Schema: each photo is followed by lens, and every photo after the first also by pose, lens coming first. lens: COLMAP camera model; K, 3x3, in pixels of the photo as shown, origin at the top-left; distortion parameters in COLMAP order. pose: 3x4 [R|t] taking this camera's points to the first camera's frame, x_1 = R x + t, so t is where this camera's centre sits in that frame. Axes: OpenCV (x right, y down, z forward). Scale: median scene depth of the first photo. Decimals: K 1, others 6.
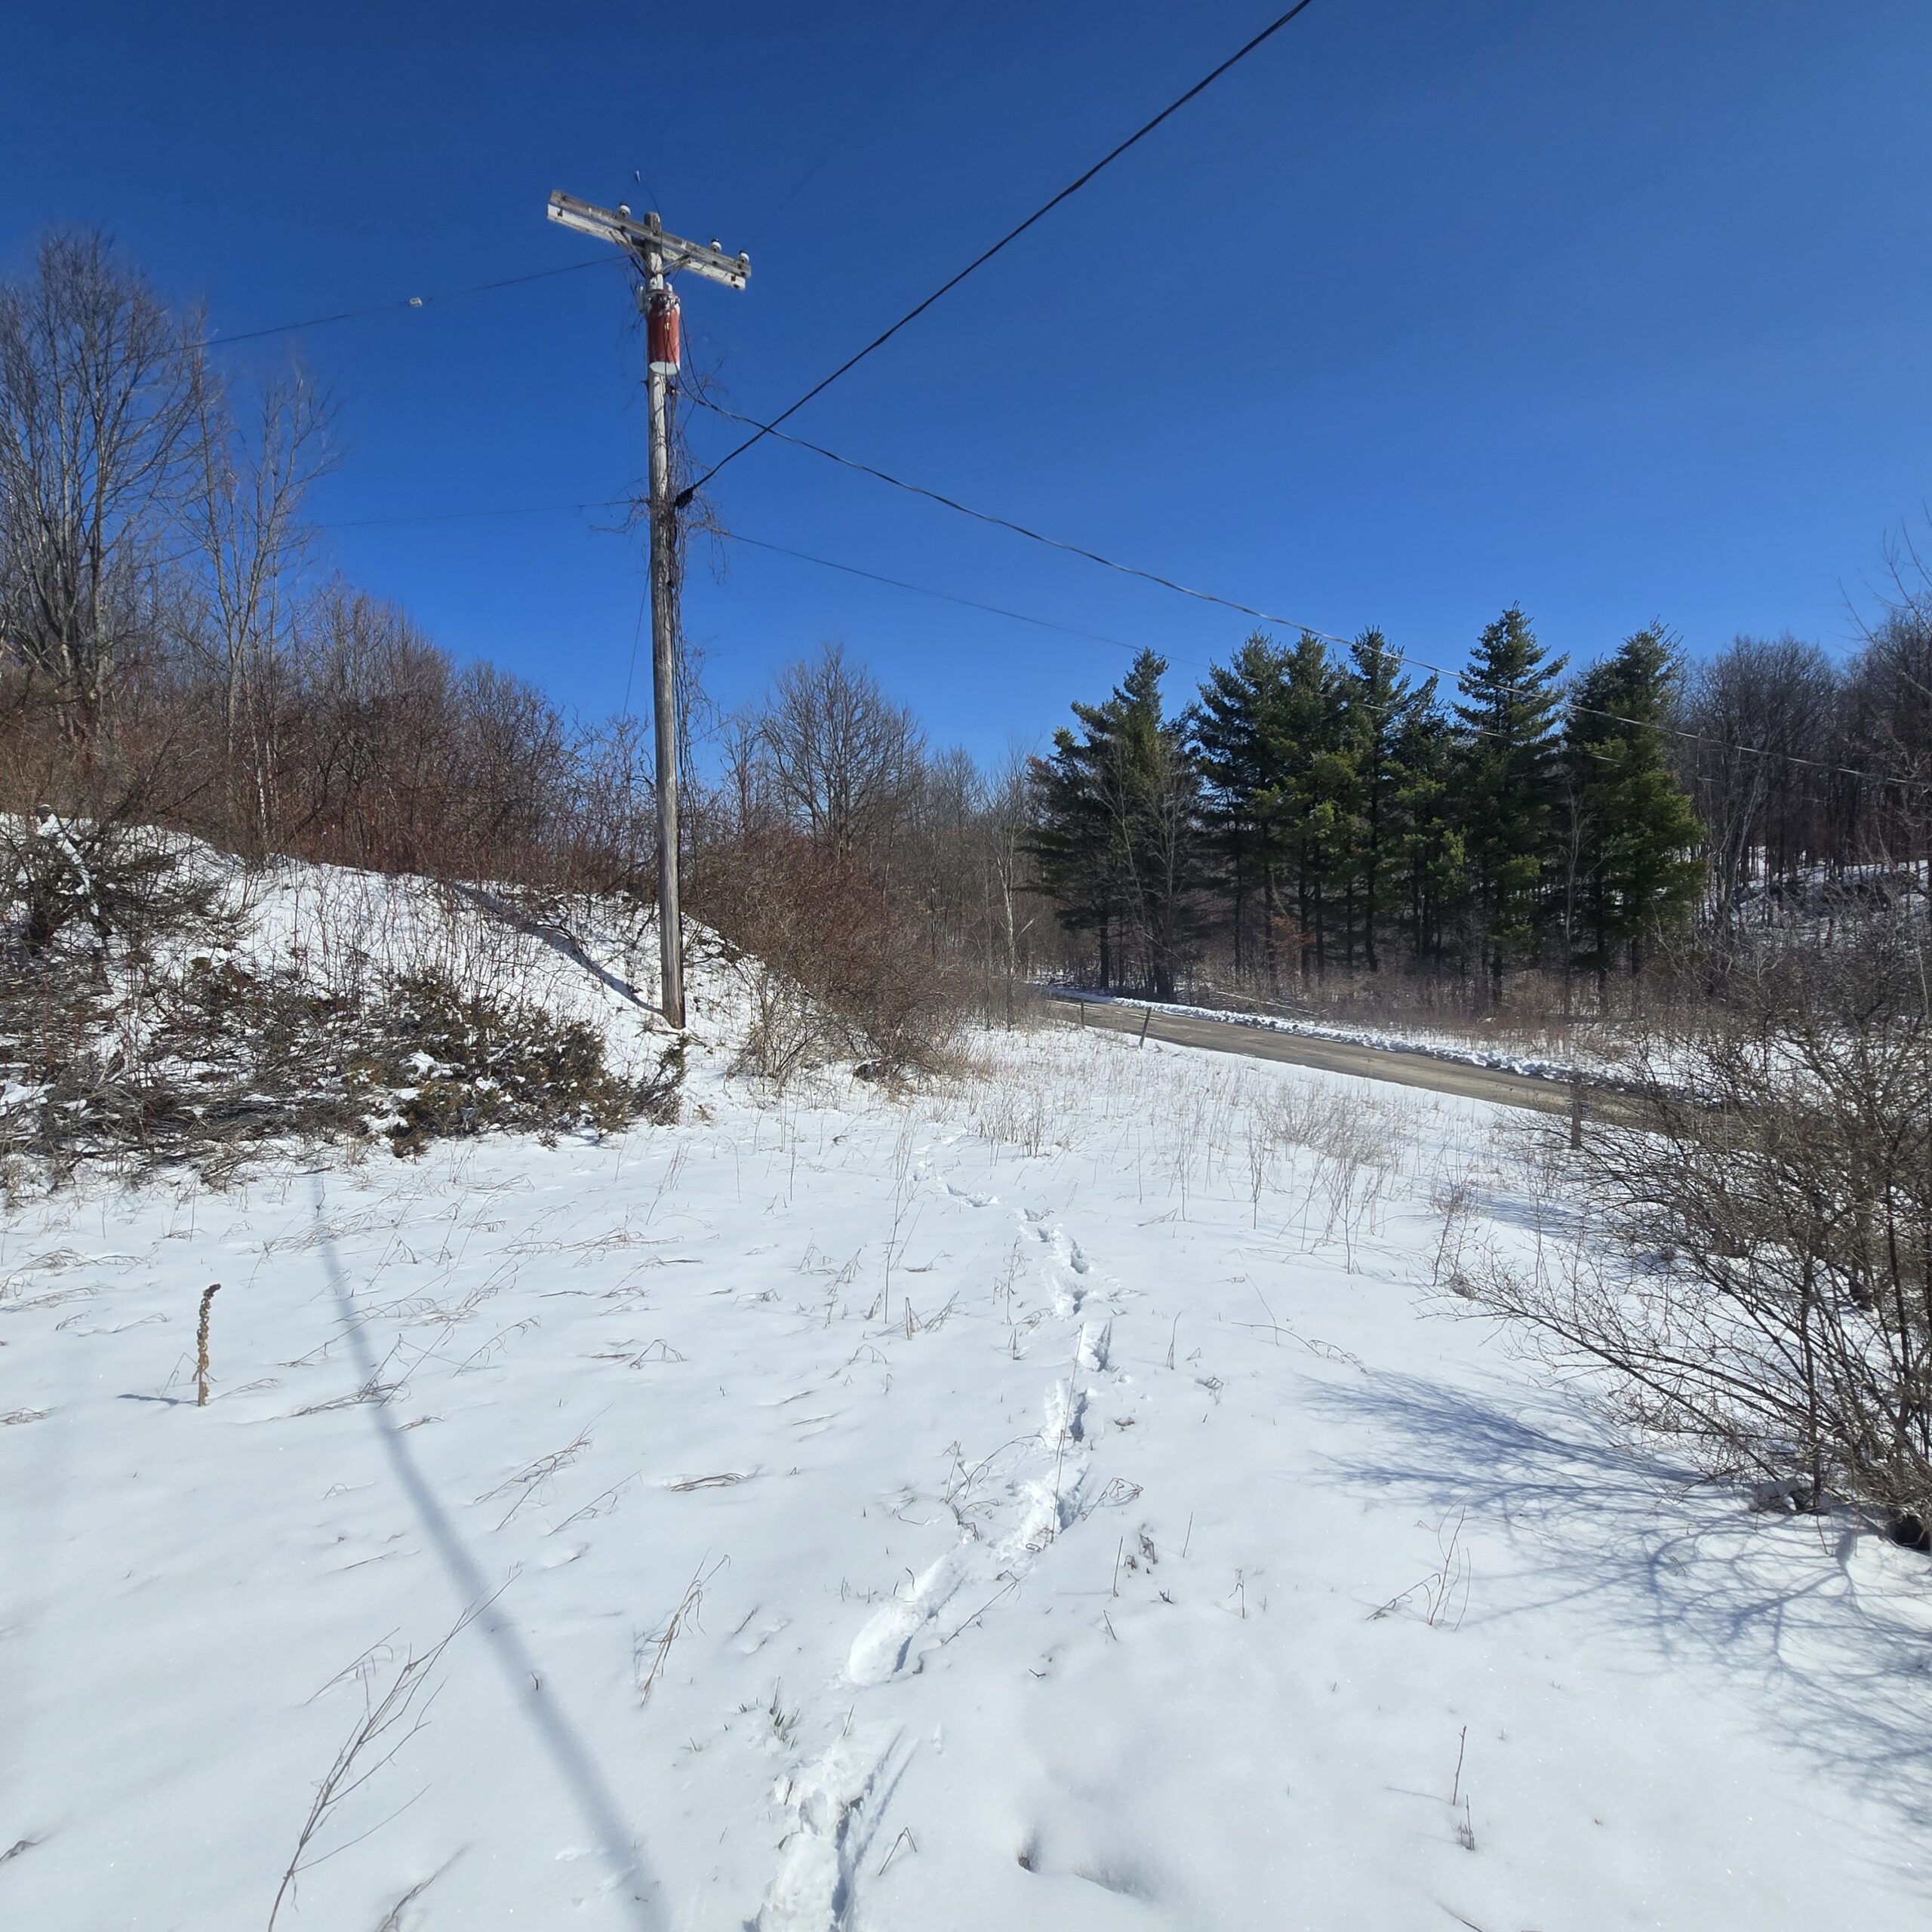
lens RADIAL K [[1049.7, 0, 961.9], [0, 1049.7, 965.2], [0, 0, 1]] dist [0.000314, -0.002305]
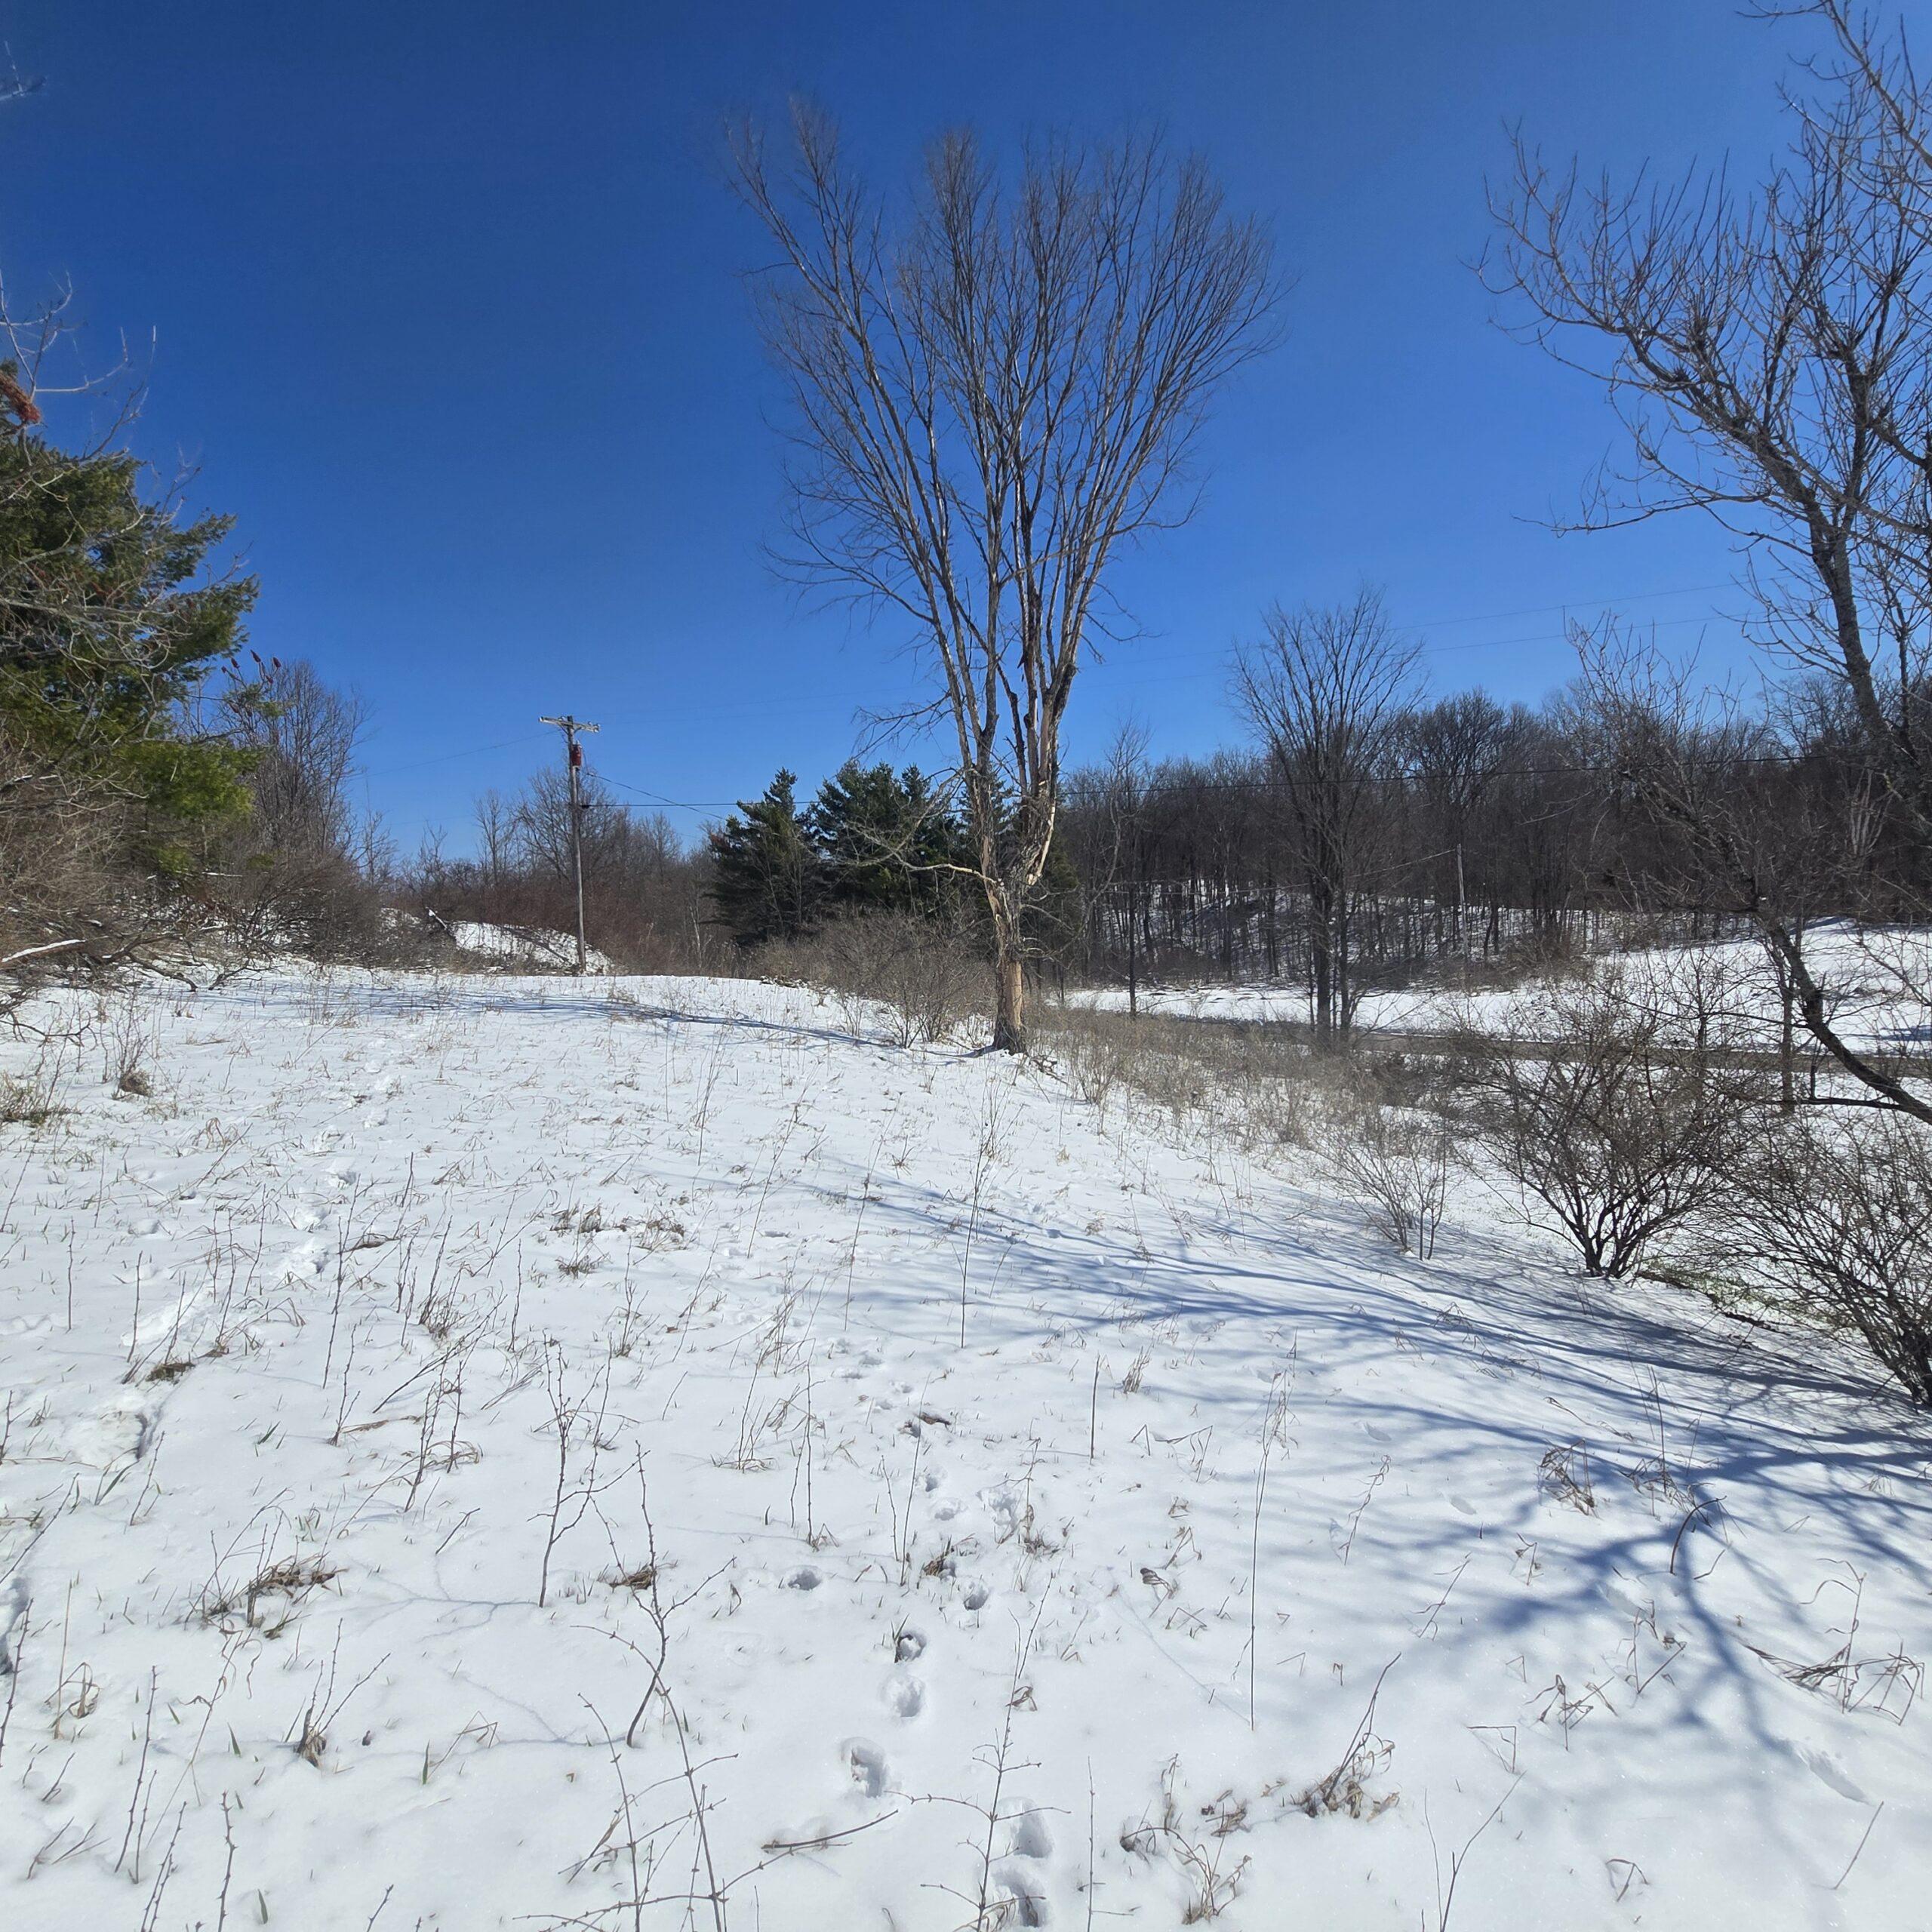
lens RADIAL K [[1049.7, 0, 961.9], [0, 1049.7, 965.2], [0, 0, 1]] dist [0.000314, -0.002305]
pose [[0.960003, -0.032551, 0.278092, -0.016468], [0.039080, 0.999075, -0.017968, 0.035751], [-0.277250, 0.028117, 0.960386, -0.589880]]
